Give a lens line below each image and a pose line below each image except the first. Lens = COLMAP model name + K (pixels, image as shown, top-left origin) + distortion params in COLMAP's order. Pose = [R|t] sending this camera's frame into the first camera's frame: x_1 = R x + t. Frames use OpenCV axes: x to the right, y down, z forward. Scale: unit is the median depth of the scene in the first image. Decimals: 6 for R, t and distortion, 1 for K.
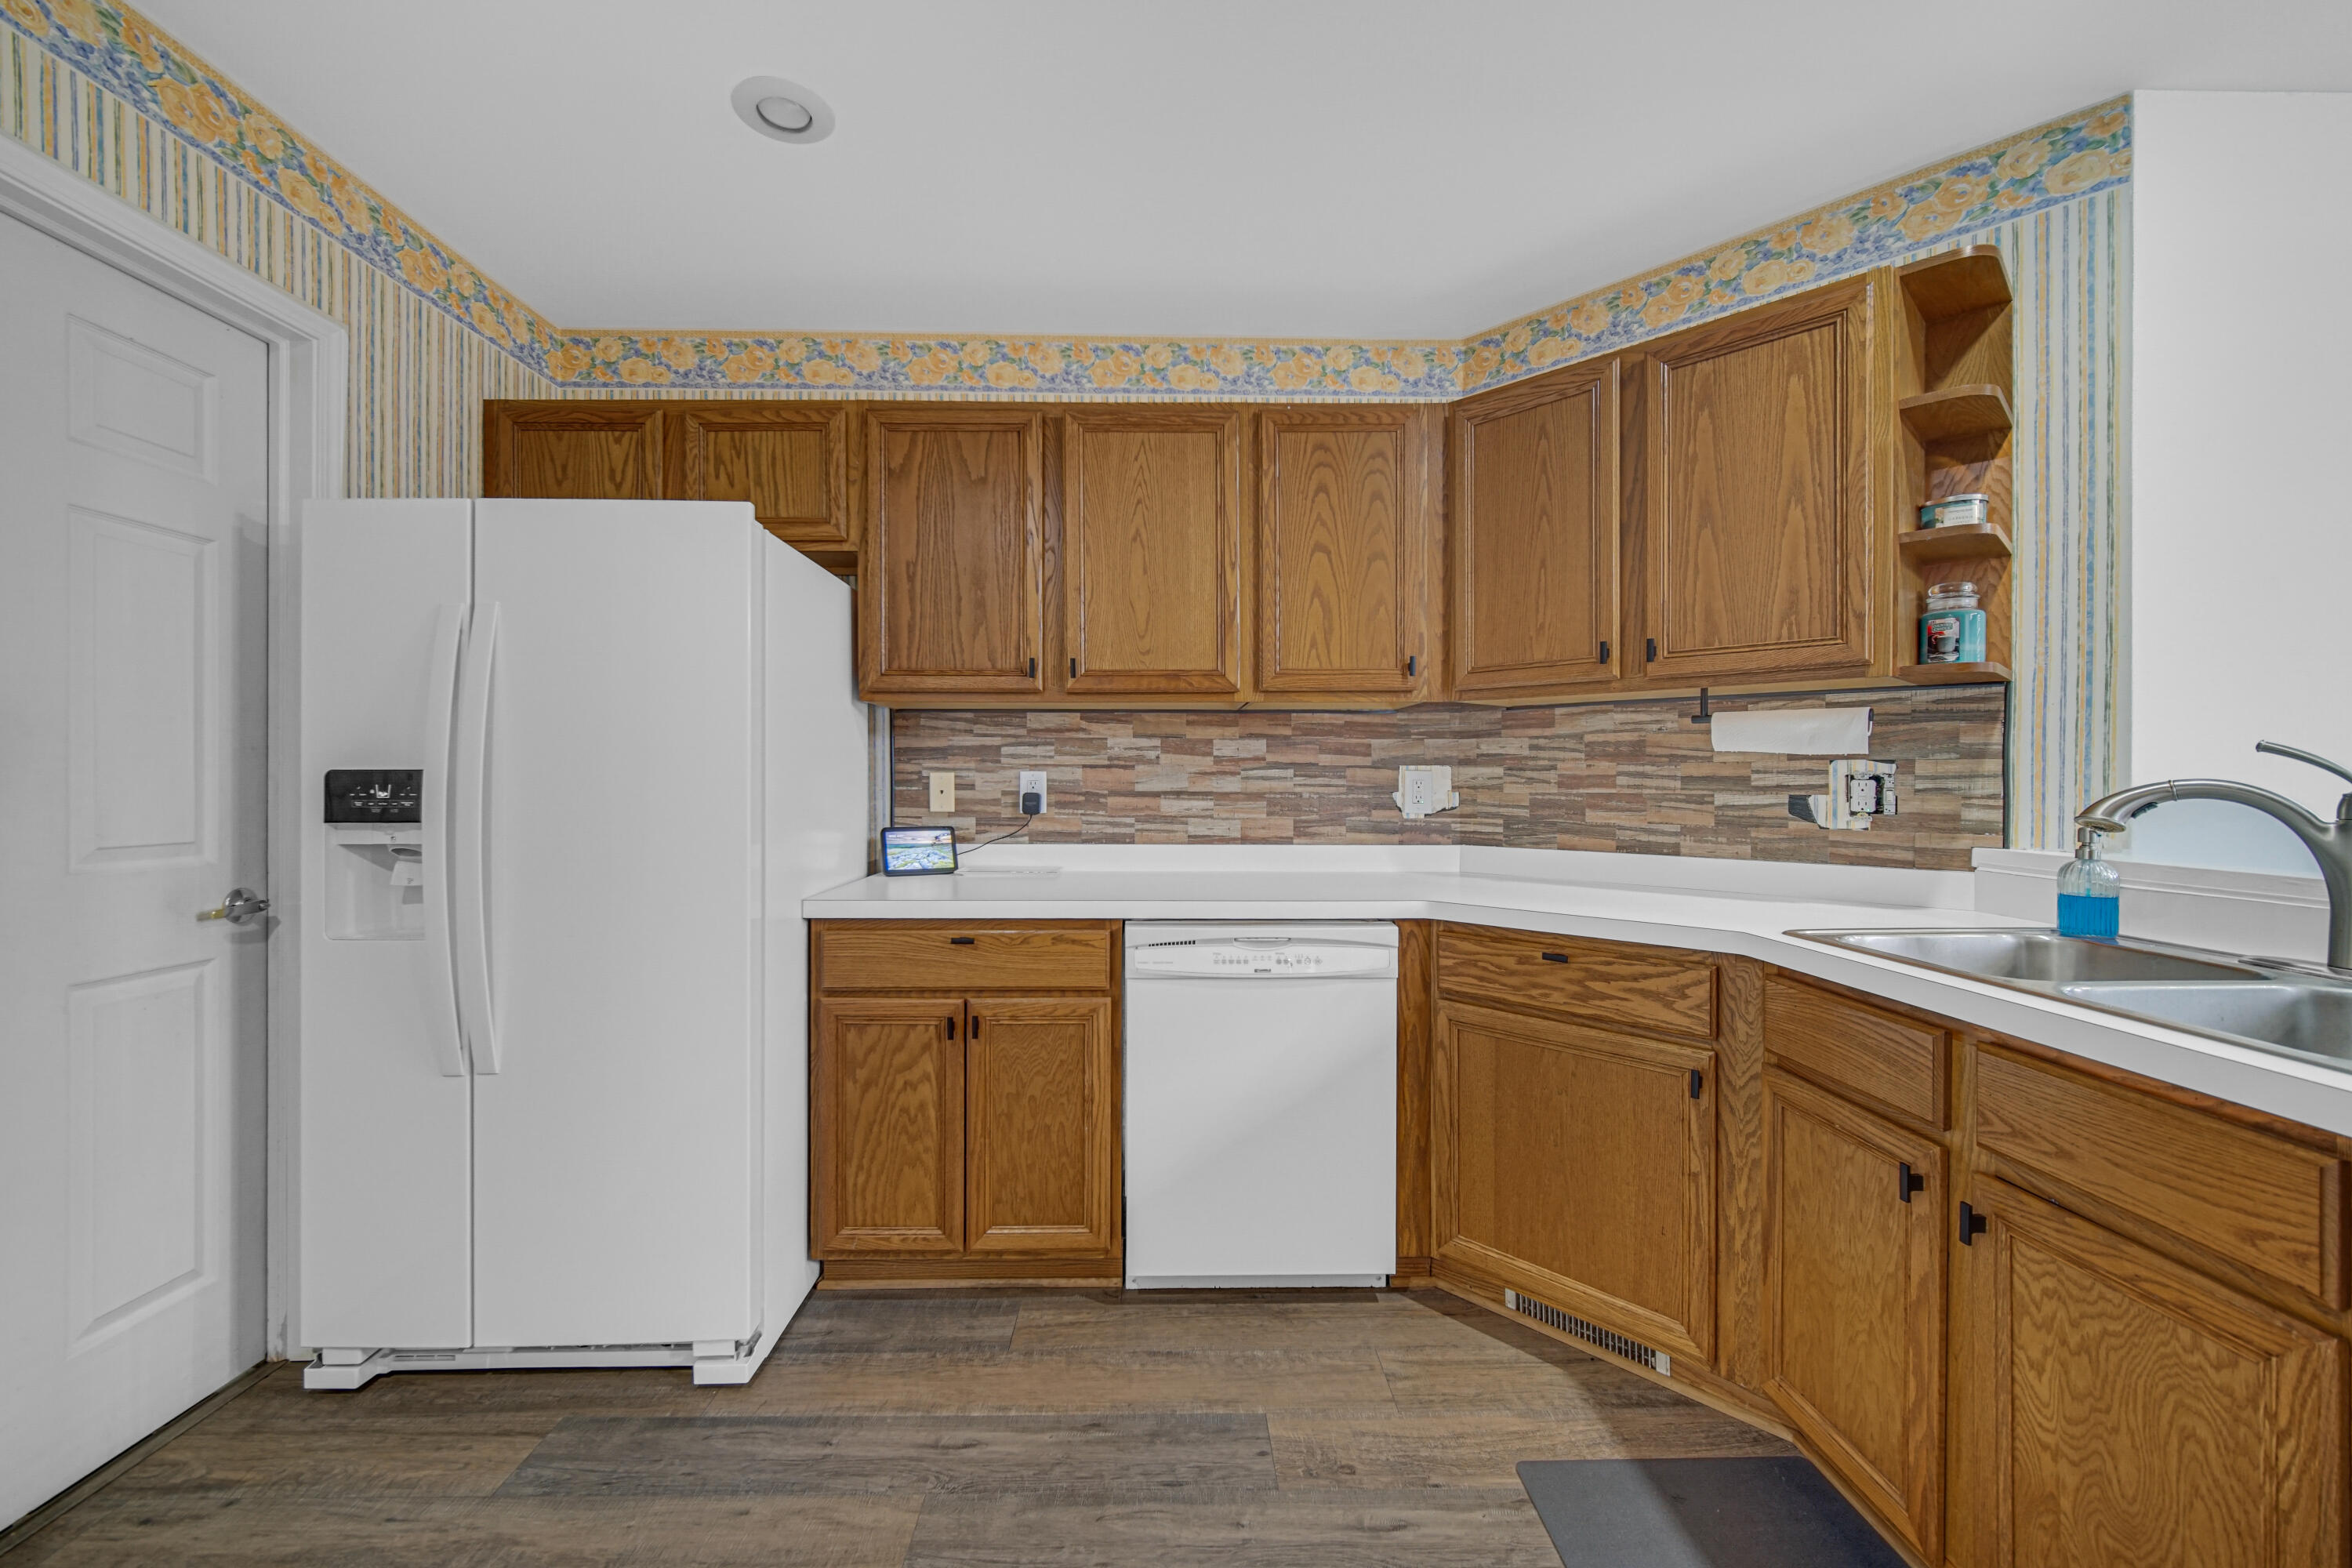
lens RADIAL K [[945.3, 0, 1173.6], [0, 945.3, 780.4], [0, 0, 1]] dist [-0.001241, -0.000453]
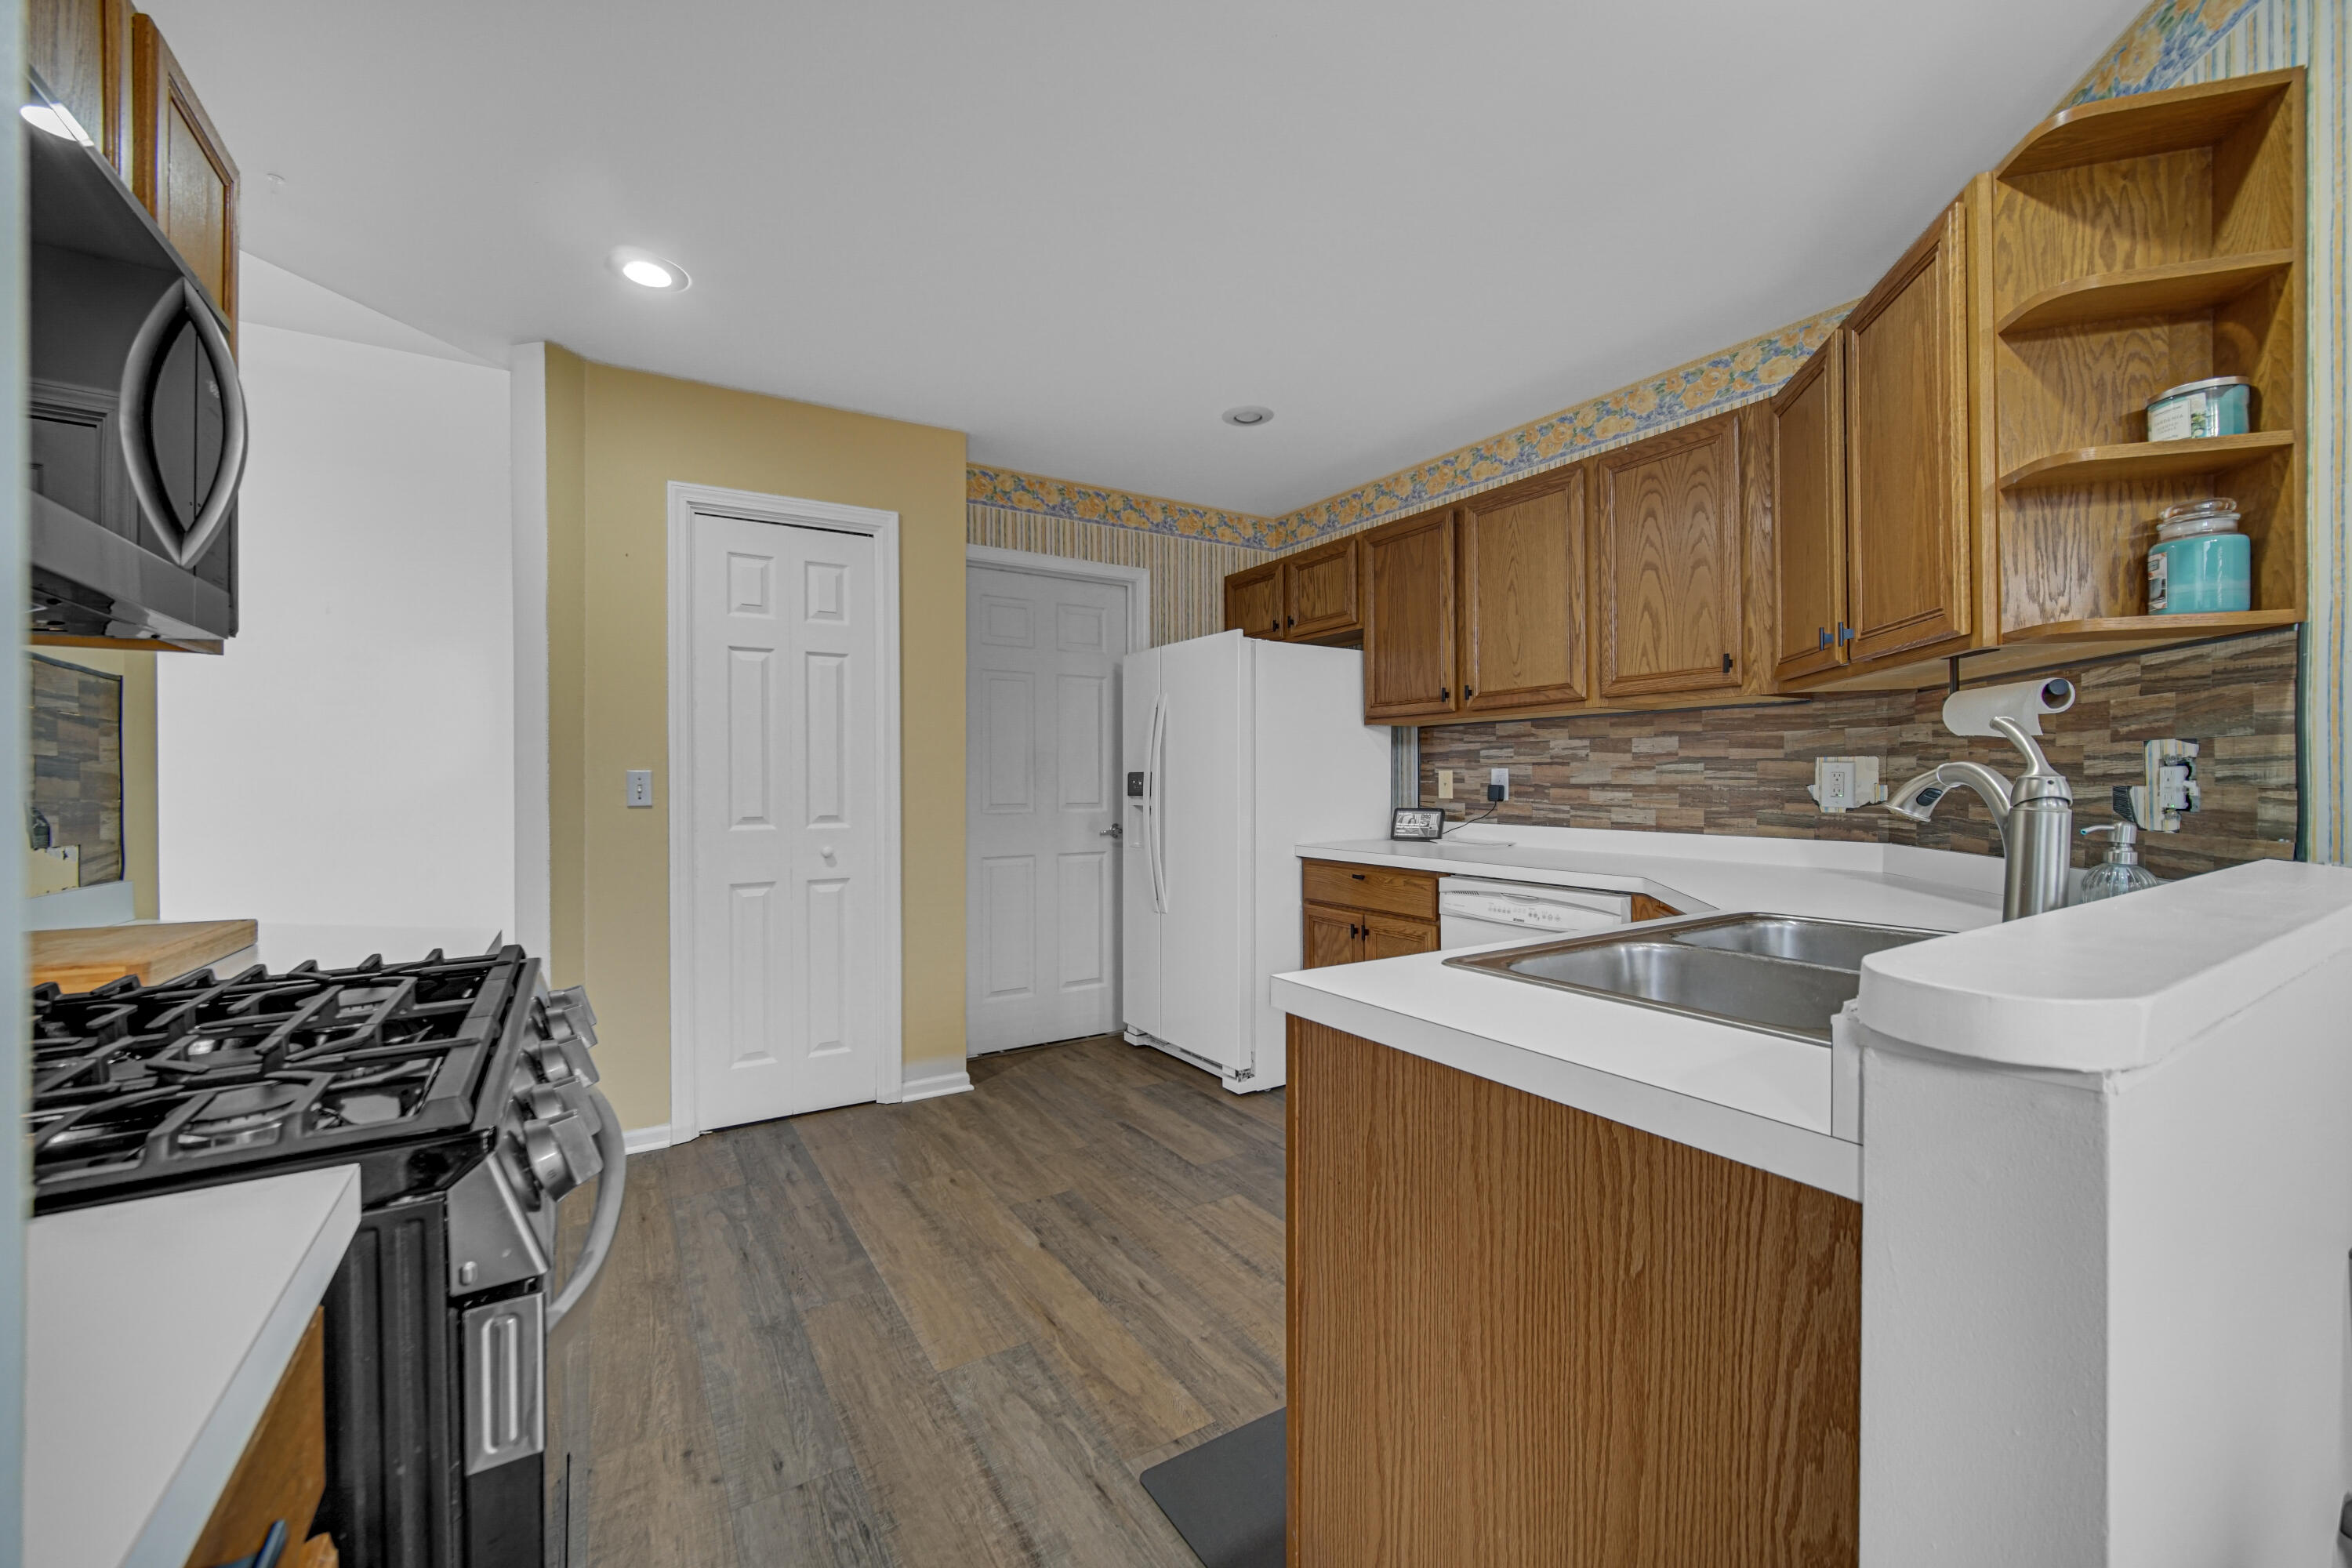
lens RADIAL K [[933.0, 0, 1169.0], [0, 933.0, 783.2], [0, 0, 1]] dist [-0.000171, 0.000045]
pose [[0.513844, -0.000148, -0.857884, 0.932275], [0.002597, 0.999996, 0.001383, 0.009981], [0.857880, -0.002938, 0.513842, -0.068619]]
